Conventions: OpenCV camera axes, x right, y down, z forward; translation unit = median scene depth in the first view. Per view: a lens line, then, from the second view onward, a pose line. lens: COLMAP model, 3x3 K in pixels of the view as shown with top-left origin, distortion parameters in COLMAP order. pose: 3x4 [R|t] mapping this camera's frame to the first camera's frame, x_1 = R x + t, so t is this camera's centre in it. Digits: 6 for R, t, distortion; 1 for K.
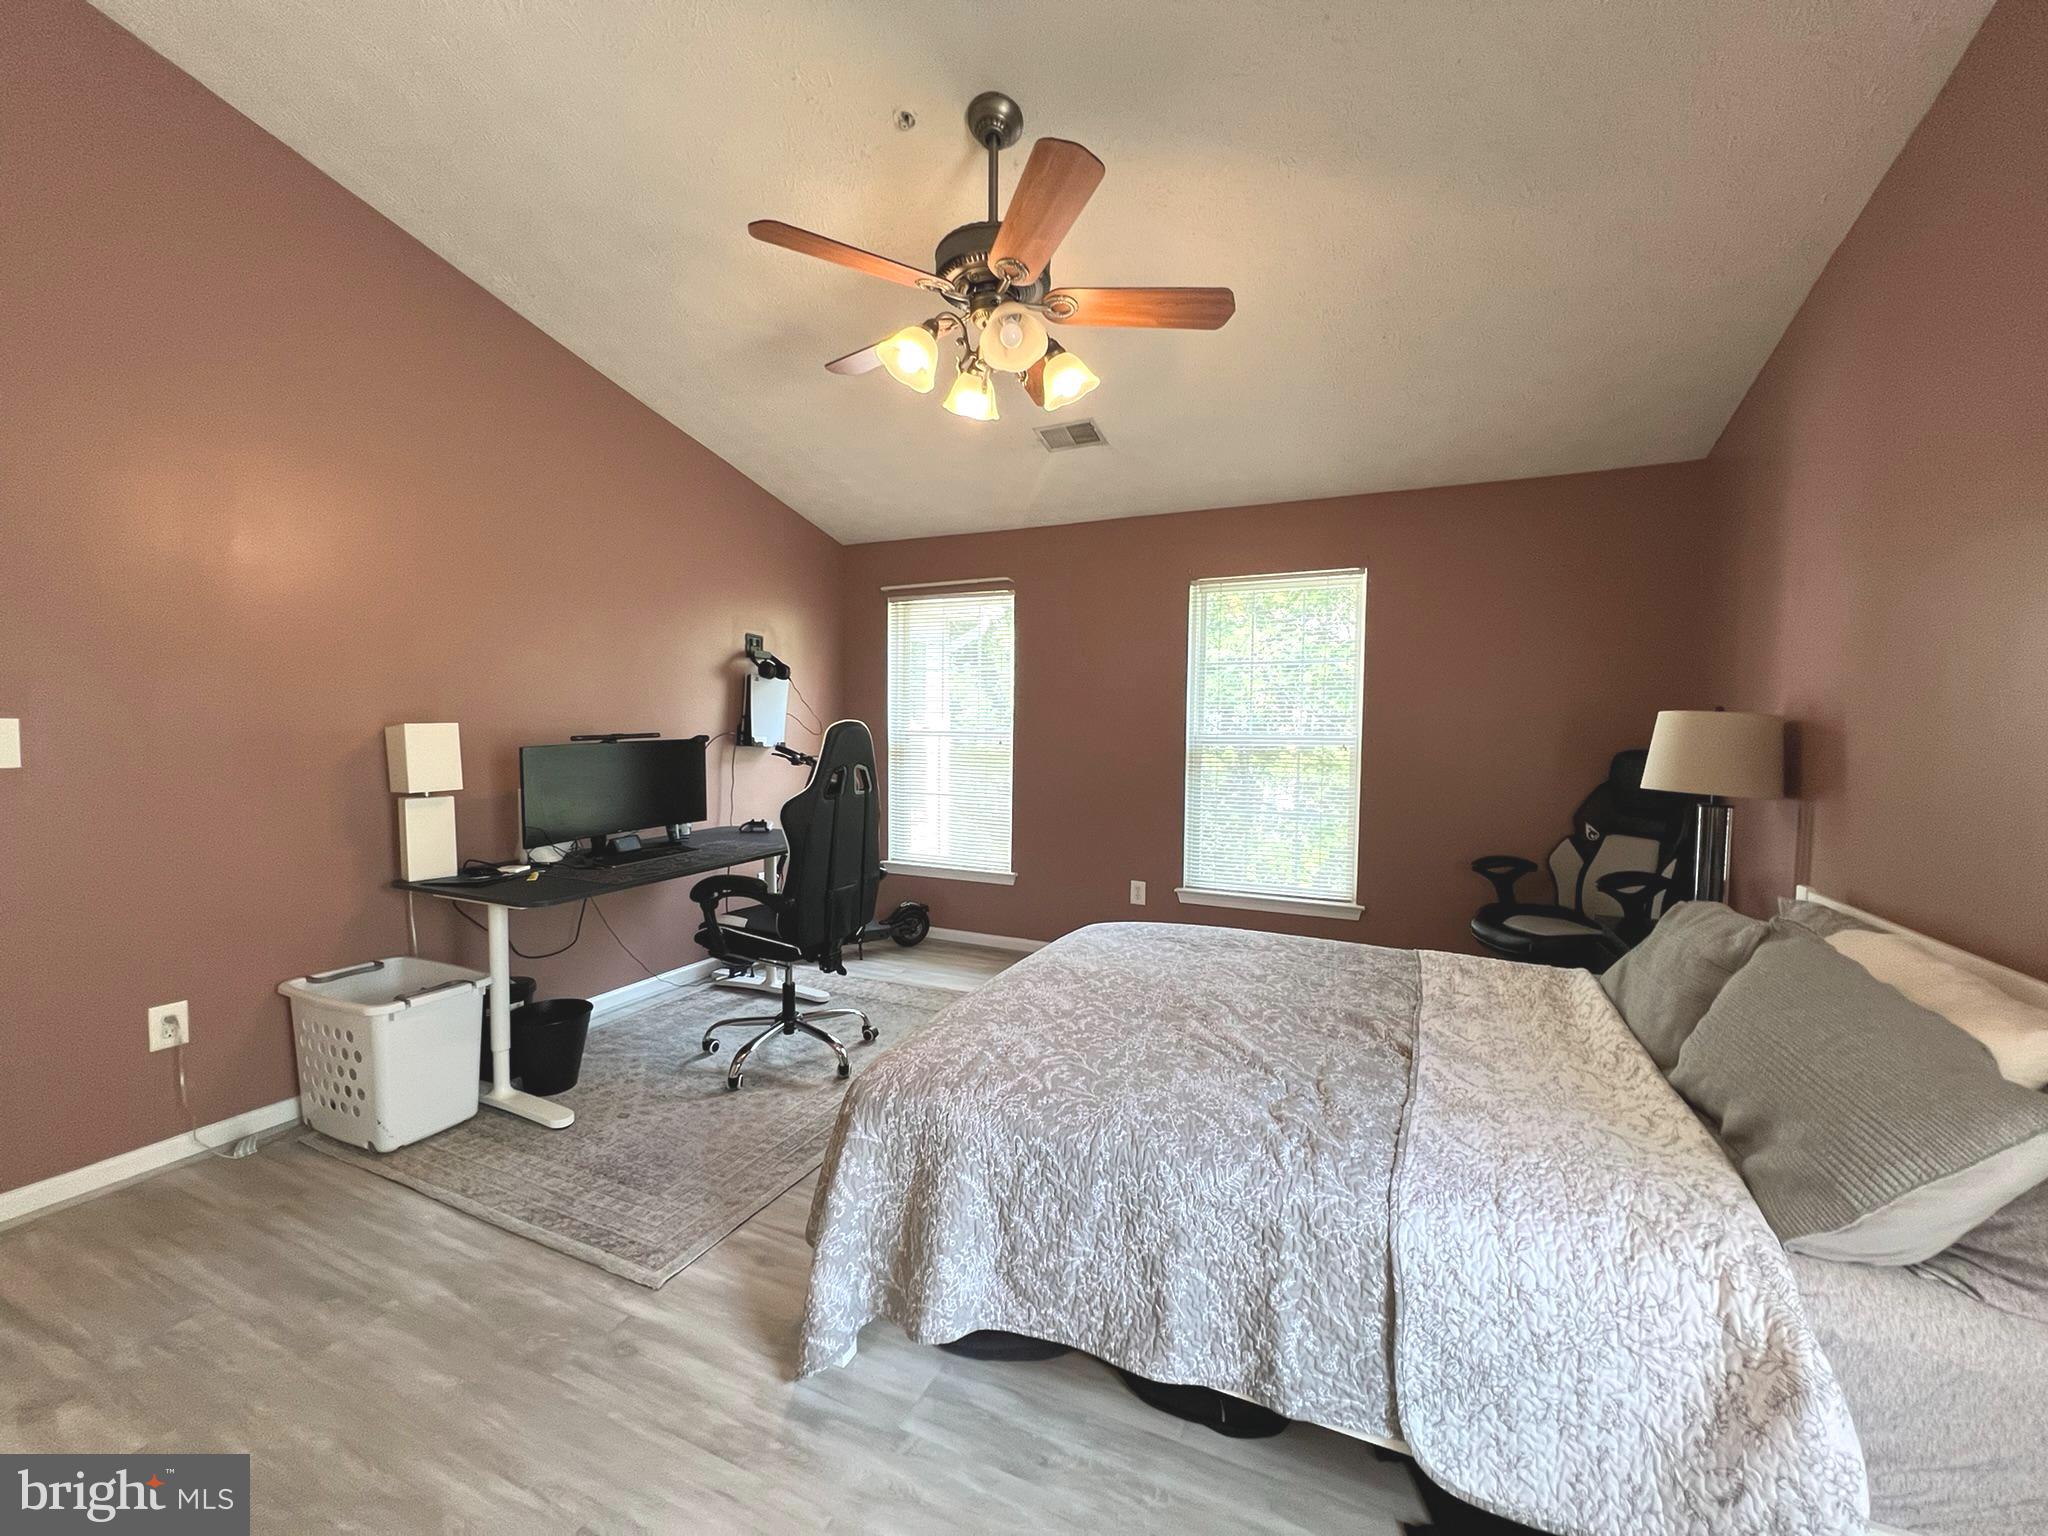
lens RADIAL K [[818.1, 0, 1022.4], [0, 818.1, 771.4], [0, 0, 1]] dist [-0.003850, 0.000453]
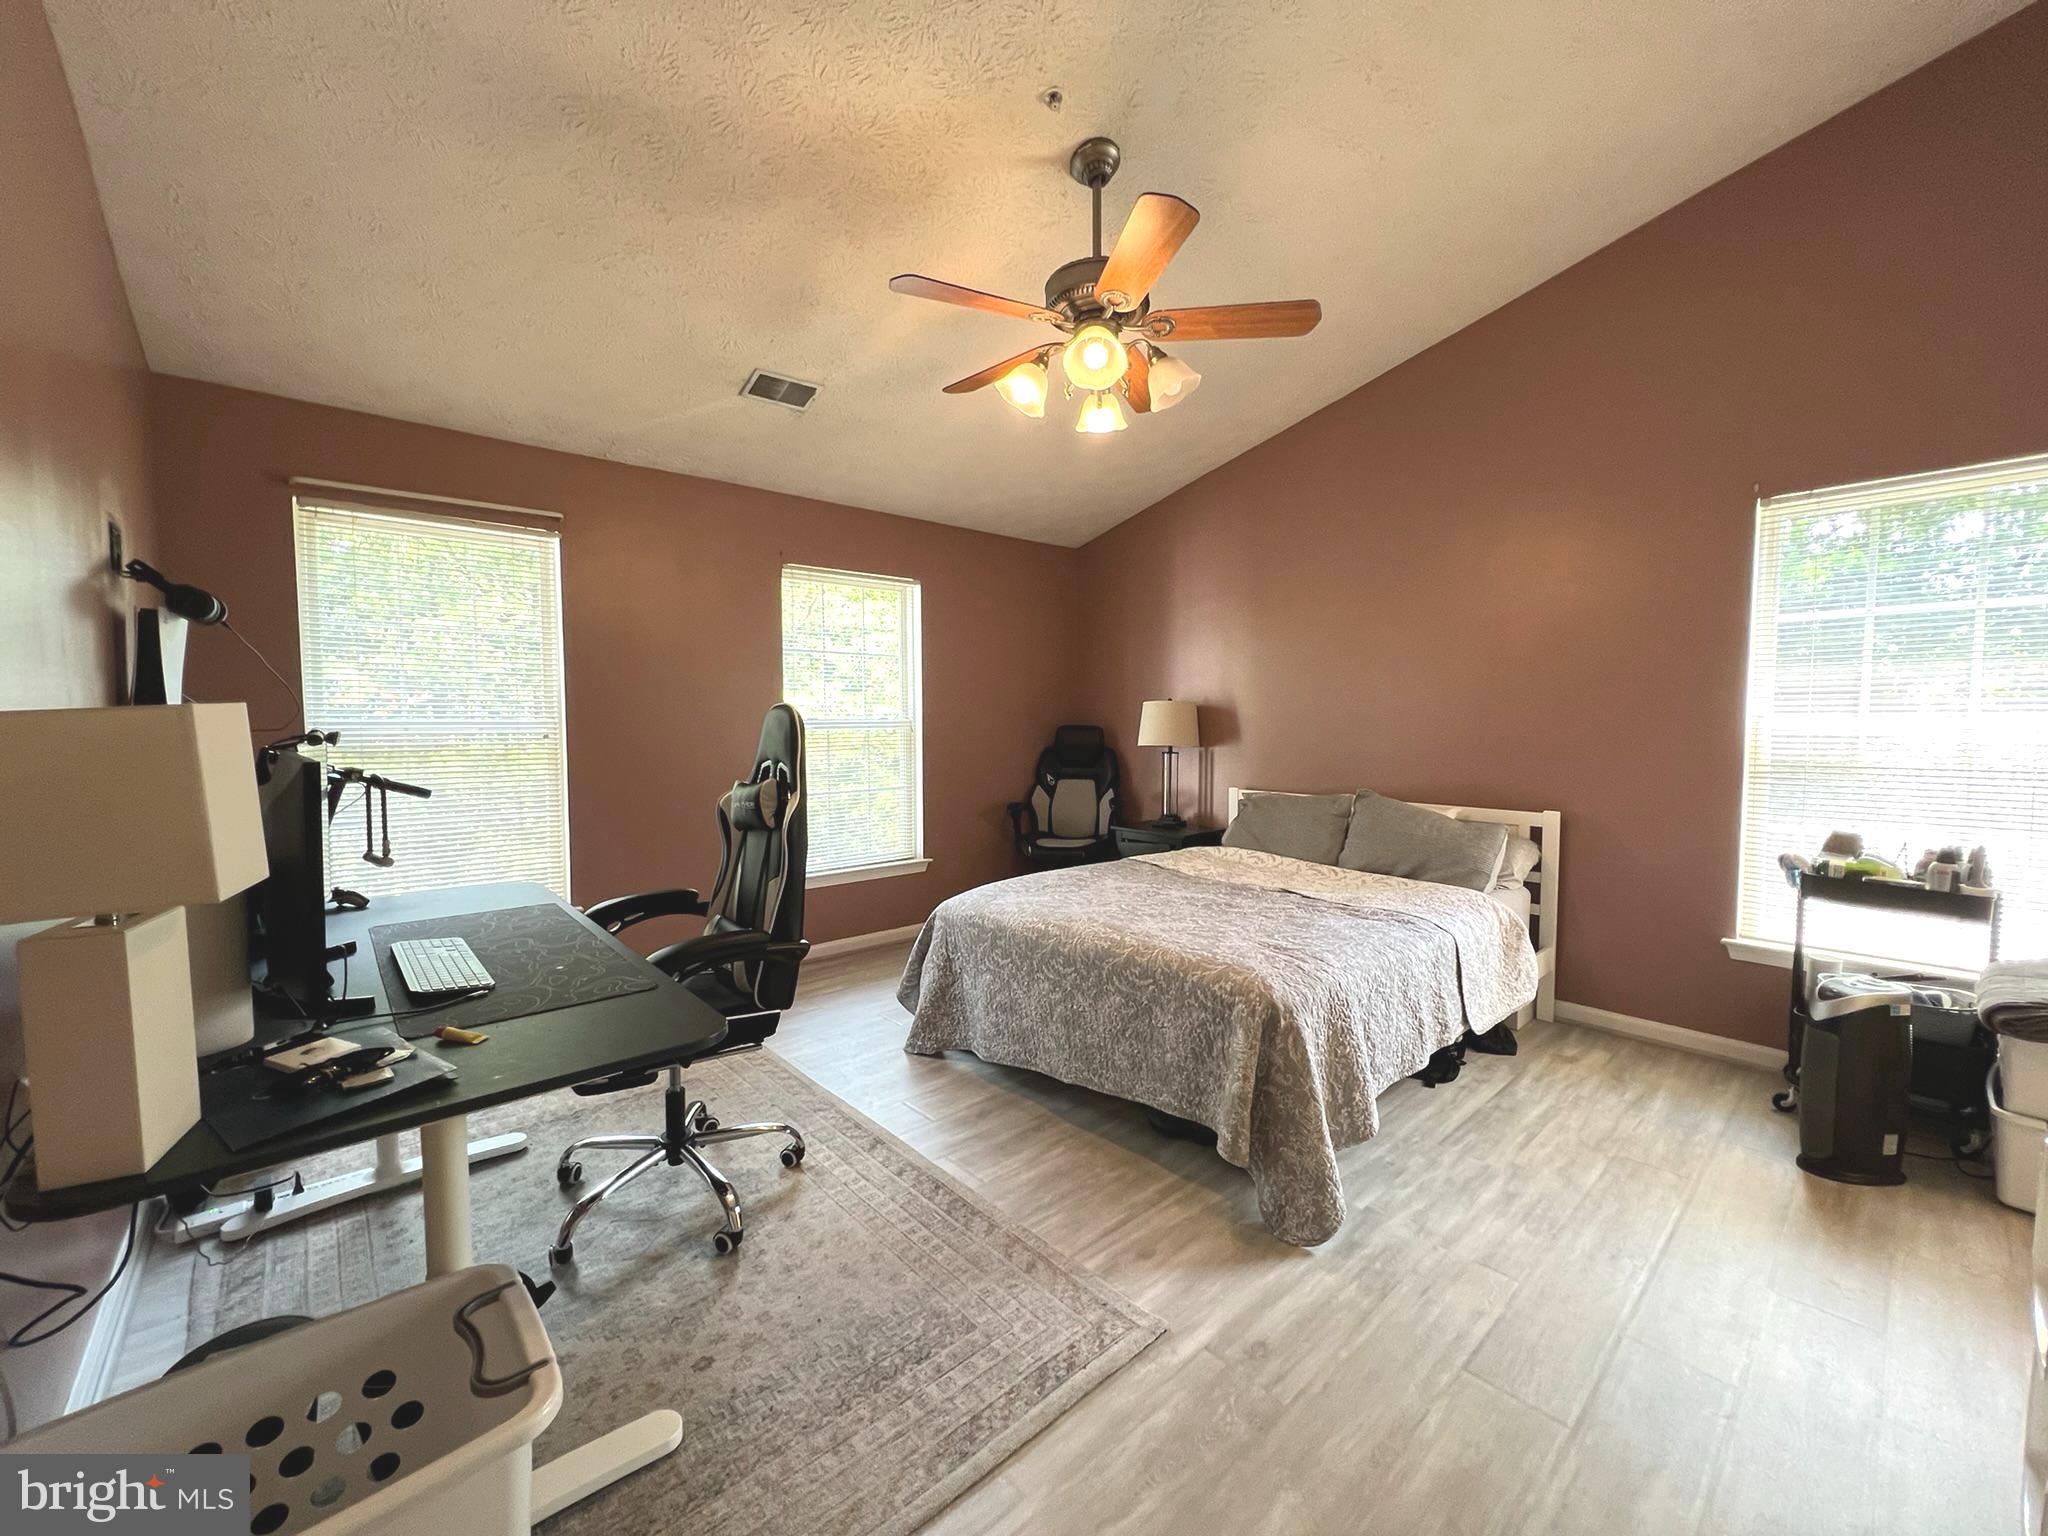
lens RADIAL K [[818.1, 0, 1021.6], [0, 818.1, 771.7], [0, 0, 1]] dist [-0.003850, 0.000453]
pose [[0.400582, -0.069078, 0.913653, -0.851679], [0.056791, 0.997109, 0.050488, -0.024250], [-0.914499, 0.031662, 0.403347, 0.499476]]
